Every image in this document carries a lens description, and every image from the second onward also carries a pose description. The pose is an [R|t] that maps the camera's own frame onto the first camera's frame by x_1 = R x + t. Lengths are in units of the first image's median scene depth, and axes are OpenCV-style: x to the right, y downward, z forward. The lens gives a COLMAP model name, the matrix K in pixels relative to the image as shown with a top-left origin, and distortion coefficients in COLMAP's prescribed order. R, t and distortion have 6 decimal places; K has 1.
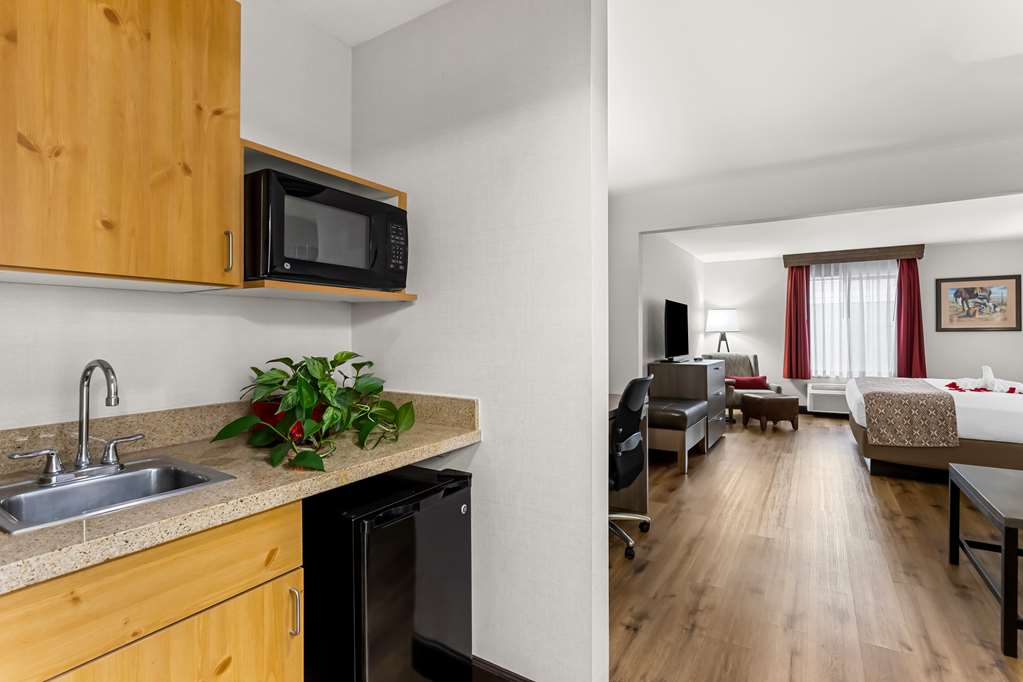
lens RADIAL K [[483.9, 0, 506.7], [0, 483.9, 334.6], [0, 0, 1]] dist [0.008600, 0.000525]
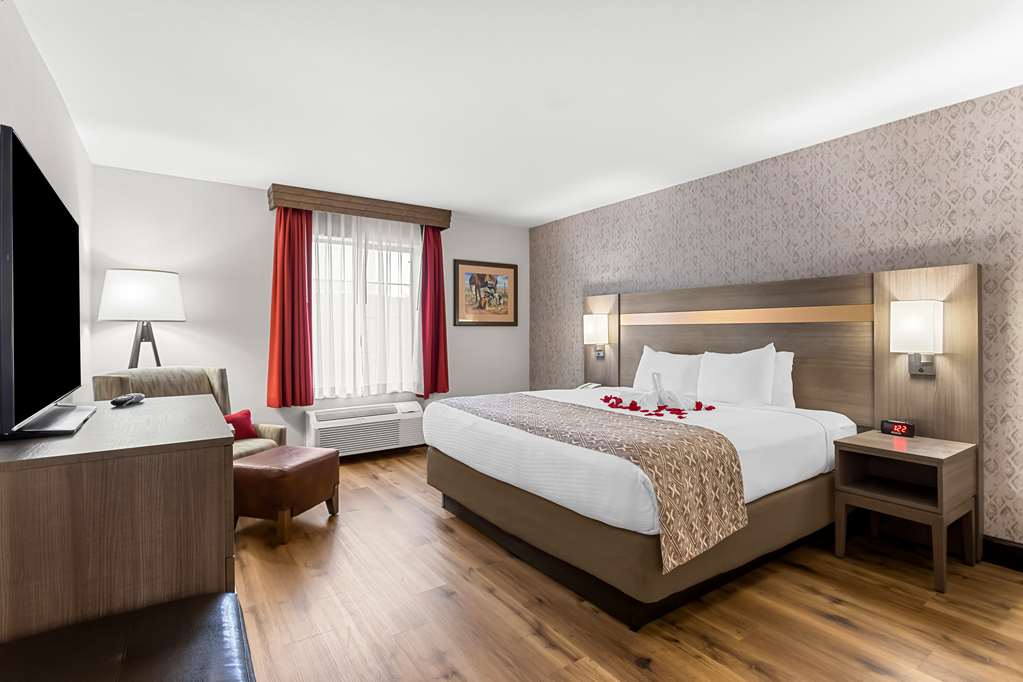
lens RADIAL K [[483.9, 0, 506.7], [0, 483.9, 334.6], [0, 0, 1]] dist [0.008600, 0.000525]
pose [[0.382149, -0.000035, 0.924101, 0.192638], [0.001904, 0.999998, -0.000750, 0.008819], [-0.924099, 0.002046, 0.382148, 0.631457]]
